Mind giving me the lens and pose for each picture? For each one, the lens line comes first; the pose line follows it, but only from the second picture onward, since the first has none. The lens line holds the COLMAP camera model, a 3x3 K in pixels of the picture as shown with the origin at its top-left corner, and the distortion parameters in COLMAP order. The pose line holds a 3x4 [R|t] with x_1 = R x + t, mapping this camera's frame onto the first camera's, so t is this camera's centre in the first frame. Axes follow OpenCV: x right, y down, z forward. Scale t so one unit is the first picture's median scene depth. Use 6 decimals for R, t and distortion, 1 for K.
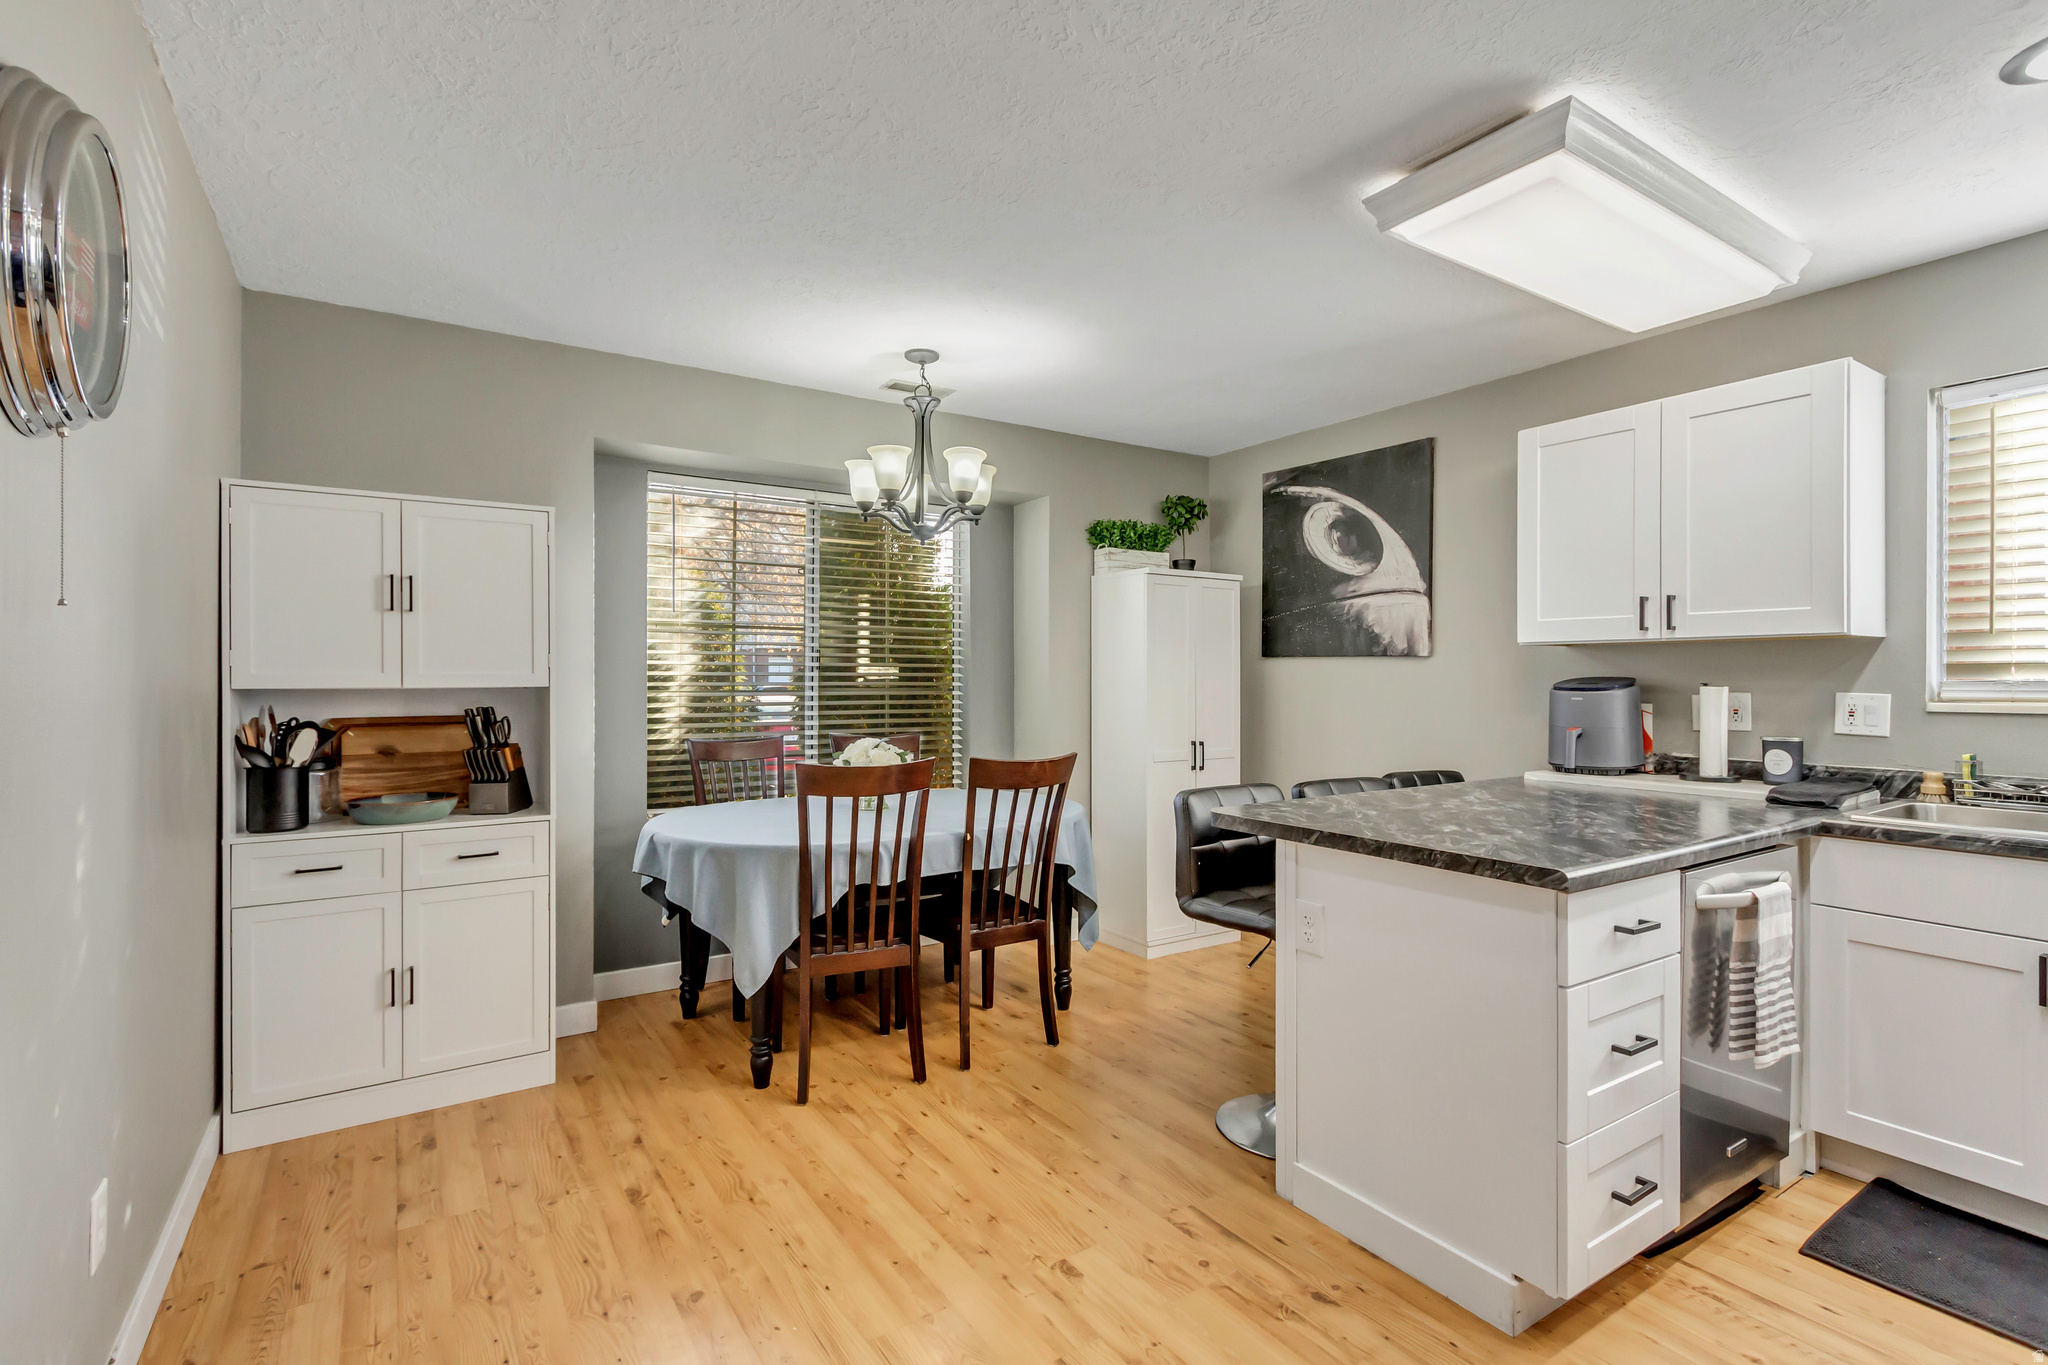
lens RADIAL K [[941.9, 0, 1018.5], [0, 941.9, 681.4], [0, 0, 1]] dist [0.008378, -0.002753]
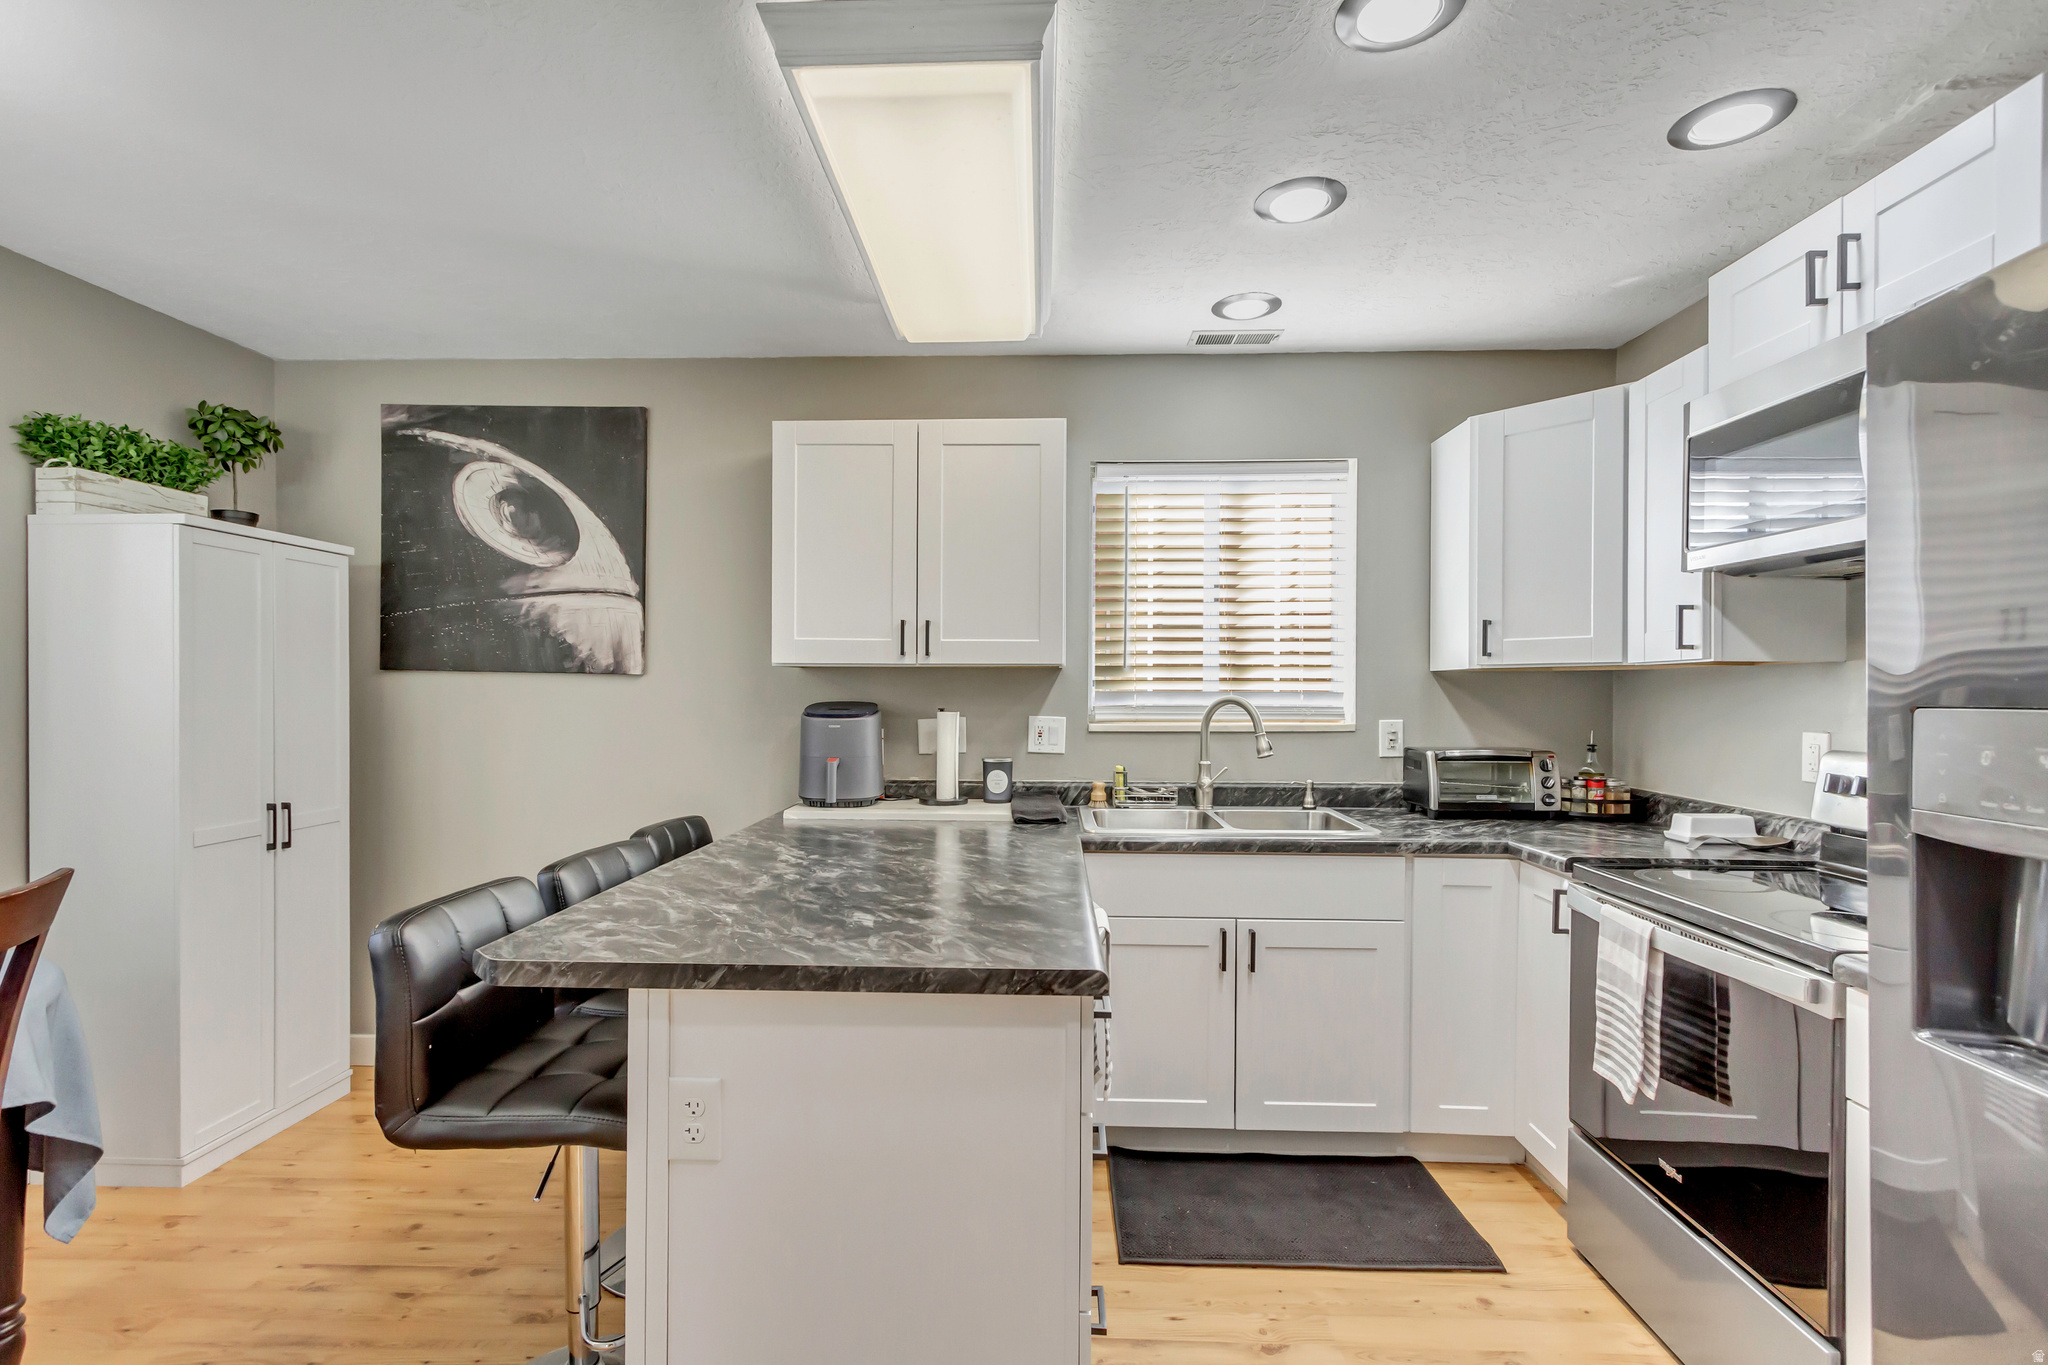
lens RADIAL K [[941.9, 0, 1015.6], [0, 941.9, 693.9], [0, 0, 1]] dist [0.008378, -0.002753]
pose [[0.578627, -0.003103, 0.815586, -0.058045], [-0.001118, 0.999989, 0.004597, -0.018337], [-0.815592, -0.003572, 0.578617, 0.341793]]
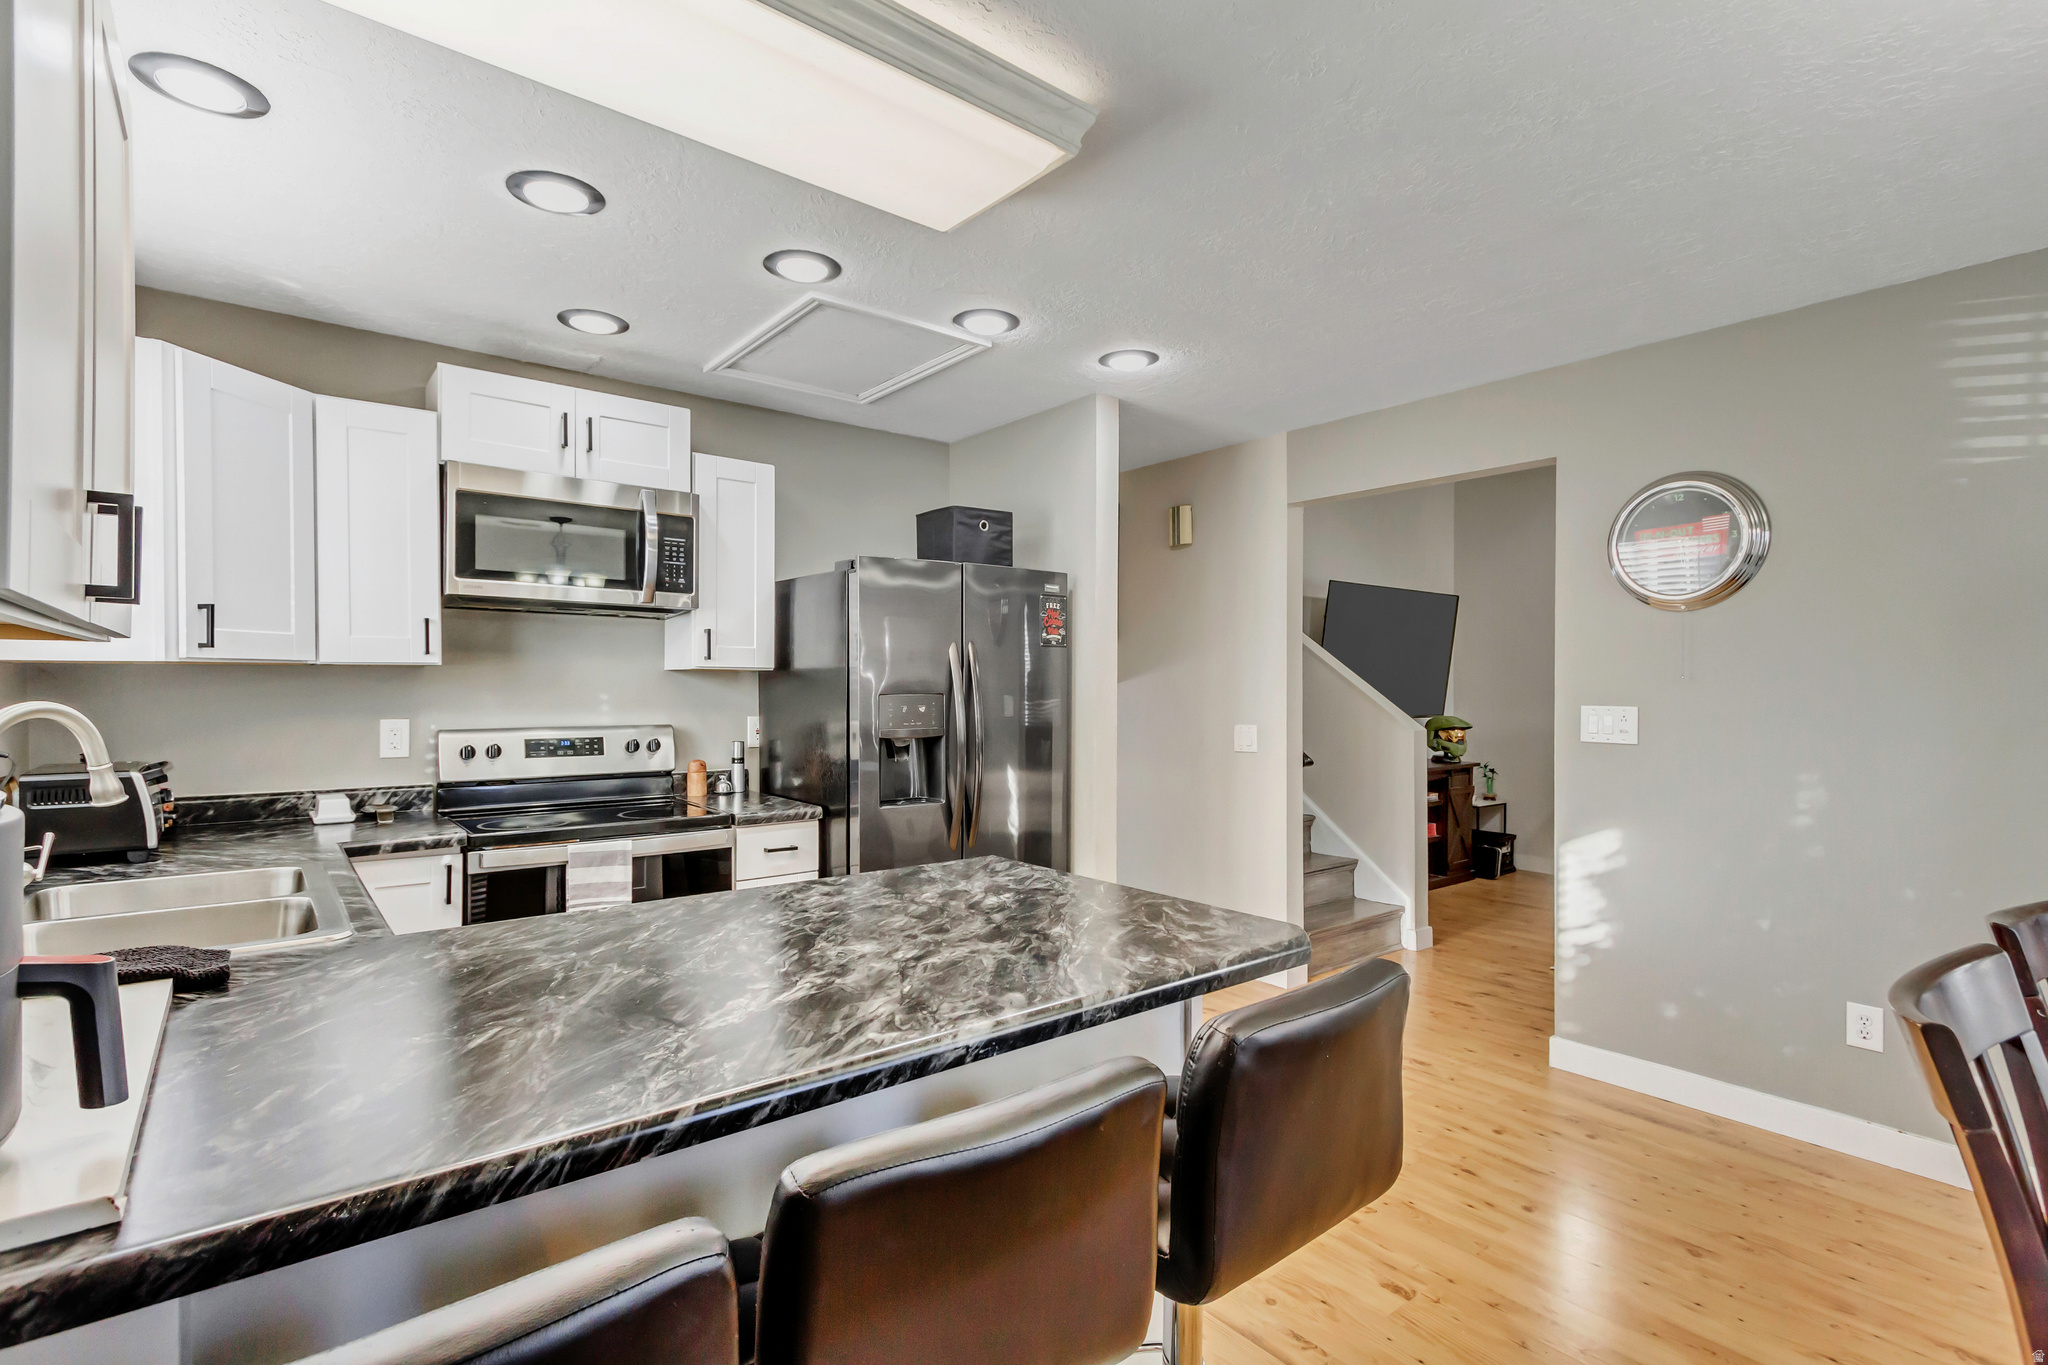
lens RADIAL K [[941.9, 0, 1028.8], [0, 941.9, 691.5], [0, 0, 1]] dist [0.008378, -0.002753]
pose [[-0.996117, -0.003146, -0.087988, 0.364731], [-0.003947, 0.999952, 0.008921, -0.025796], [0.087956, 0.009234, -0.996082, 1.324340]]
